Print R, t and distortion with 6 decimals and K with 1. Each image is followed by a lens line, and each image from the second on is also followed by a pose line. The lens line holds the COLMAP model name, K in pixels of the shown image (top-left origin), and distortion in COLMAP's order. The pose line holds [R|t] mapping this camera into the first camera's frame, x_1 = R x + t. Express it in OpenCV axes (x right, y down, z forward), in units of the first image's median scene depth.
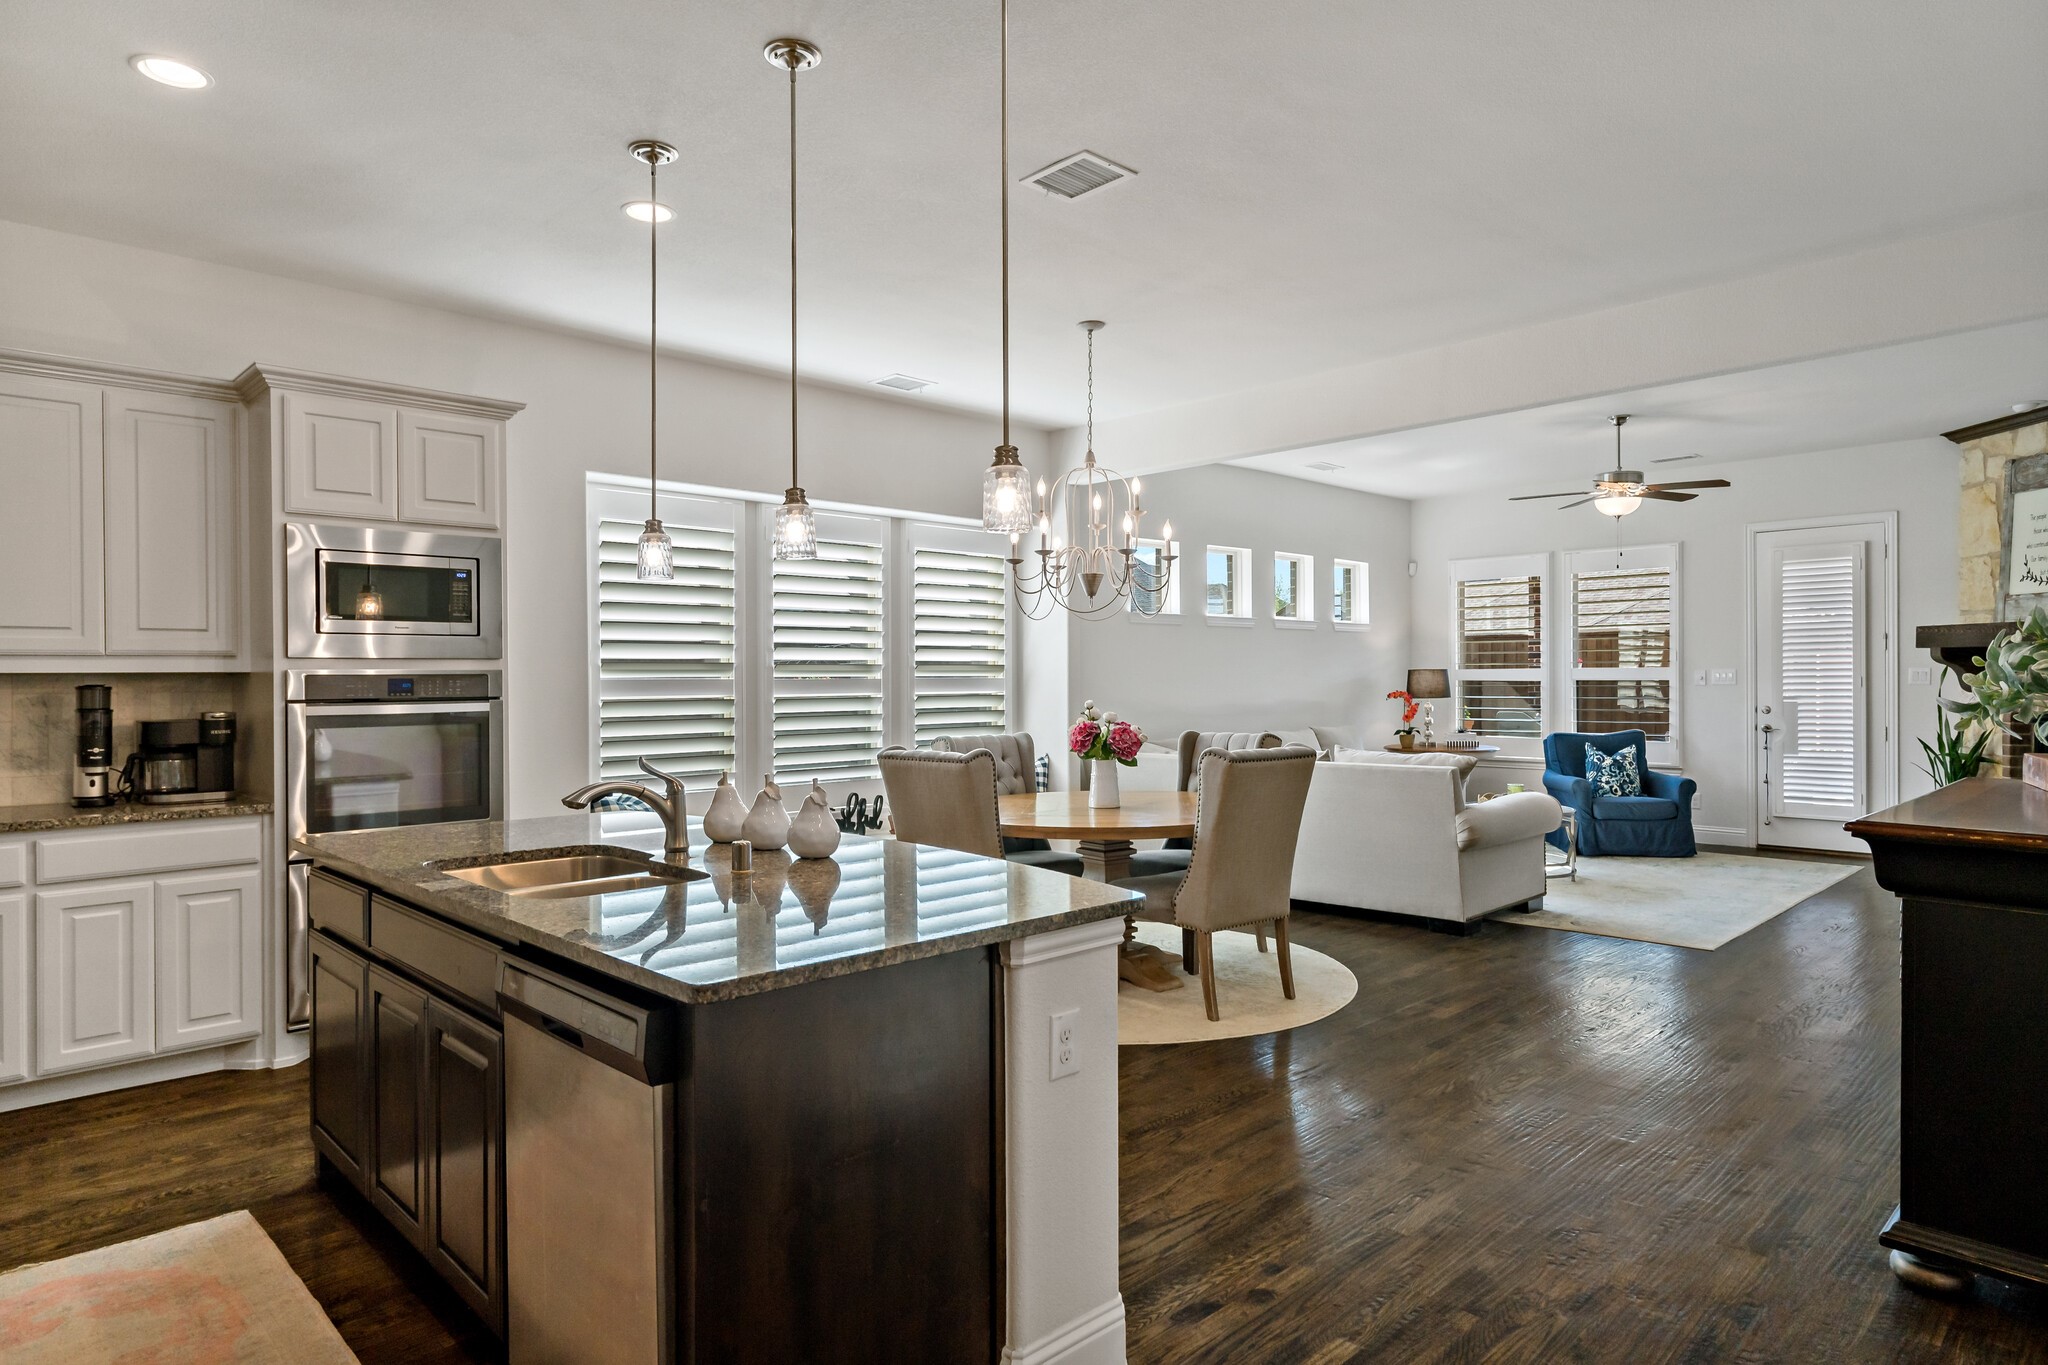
lens RADIAL K [[1166.0, 0, 1024.0], [0, 1166.0, 682.5], [0, 0, 1]] dist [0.001410, 0.000441]
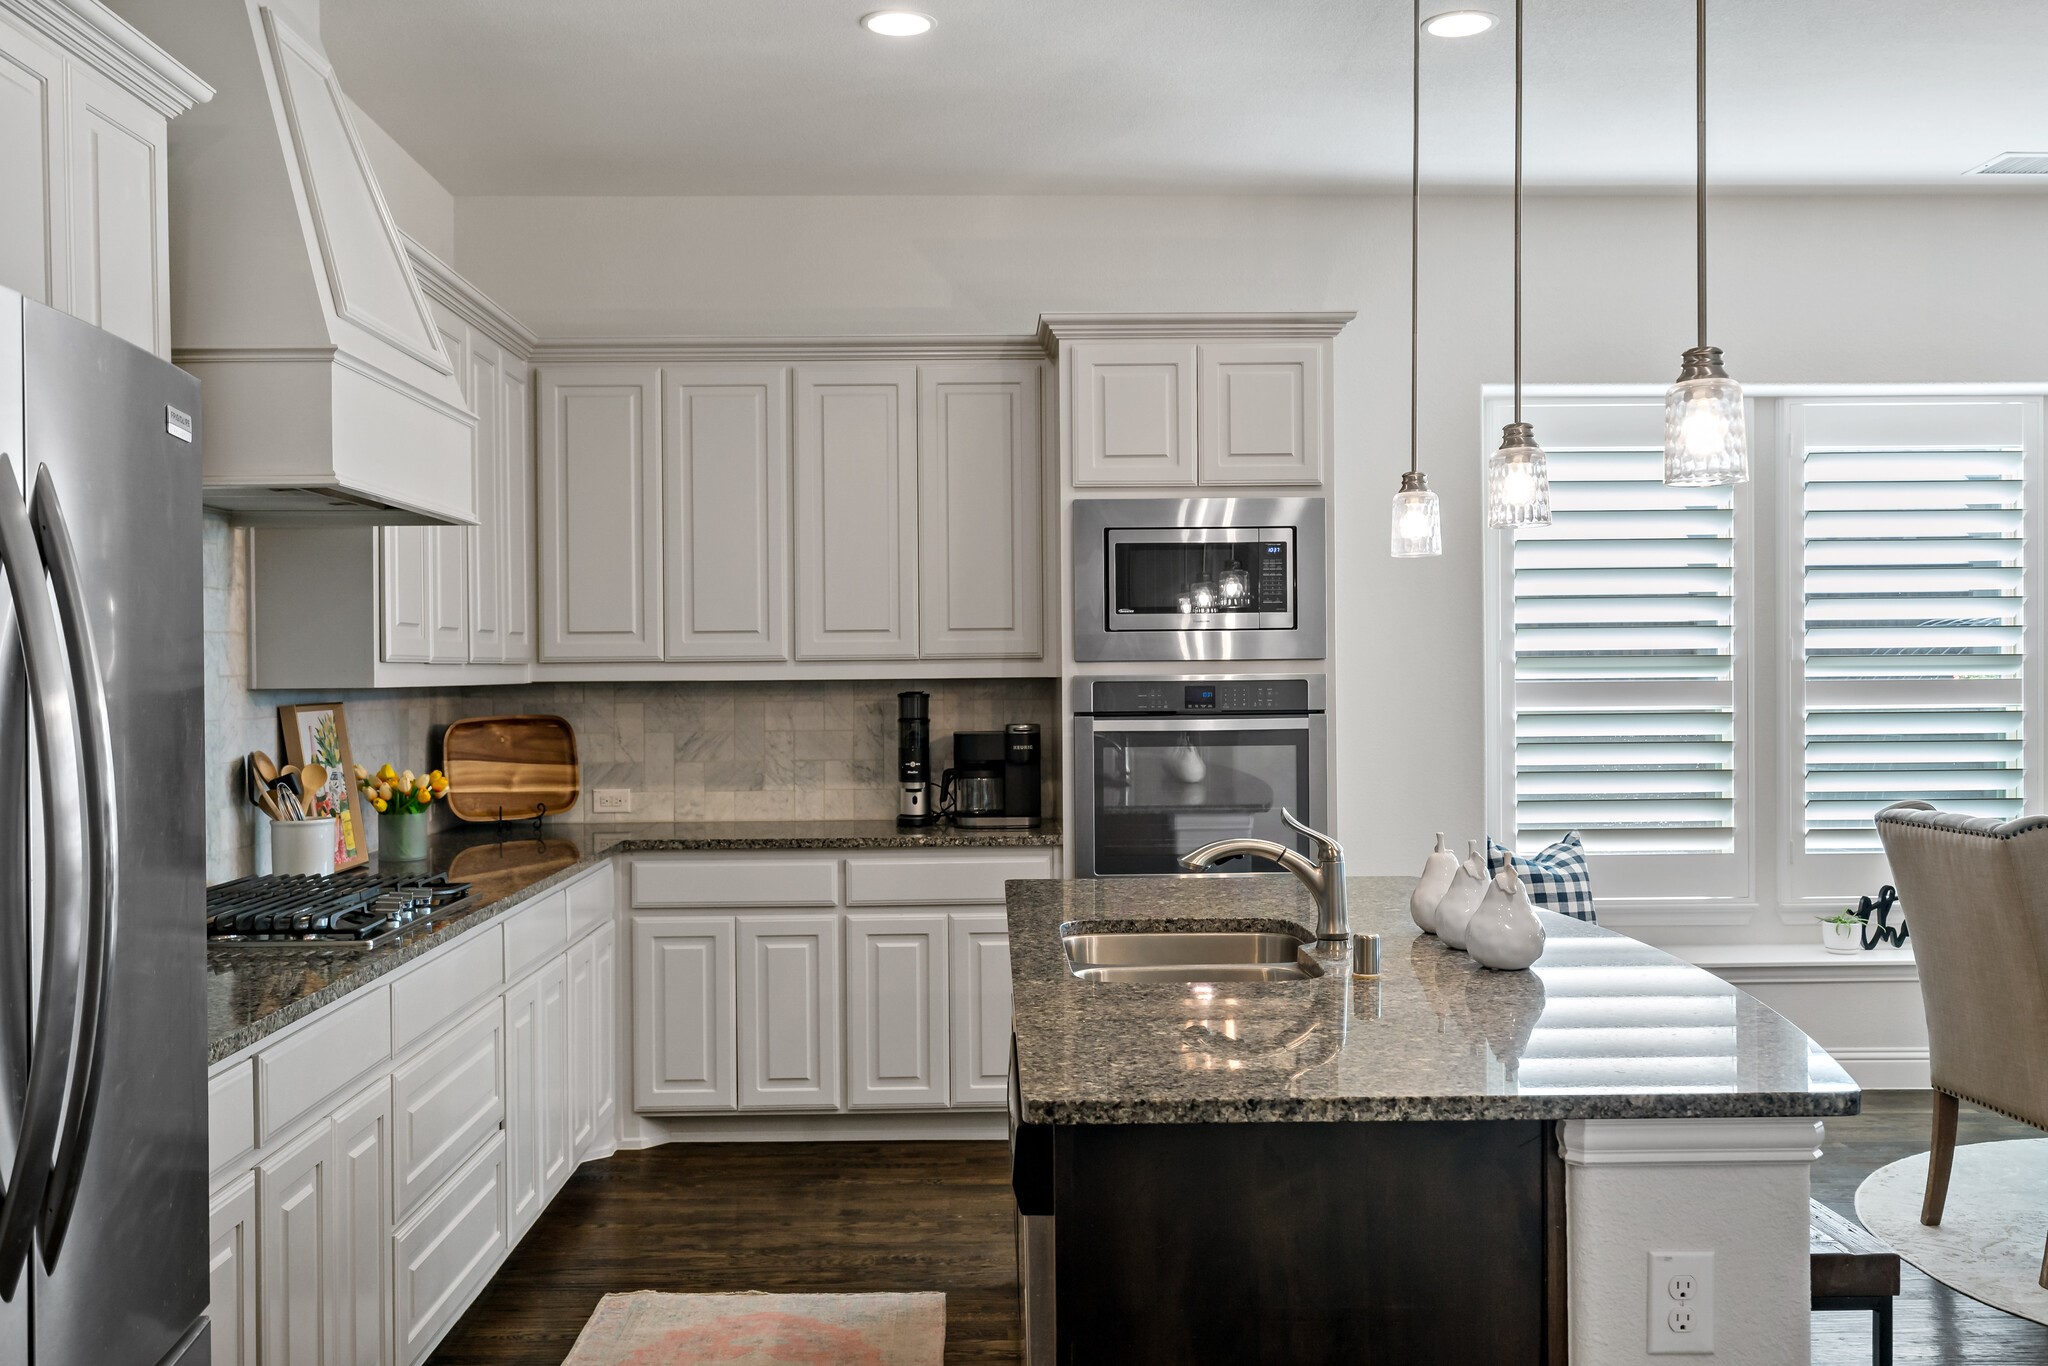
lens RADIAL K [[1808.8, 0, 1024.0], [0, 1808.8, 683.0], [0, 0, 1]] dist [-0.004796, 0.000638]
pose [[0.739945, 0.005598, -0.672645, 0.212919], [0.000837, 0.999957, 0.009243, -0.017894], [0.672667, -0.007402, 0.739908, 0.017553]]
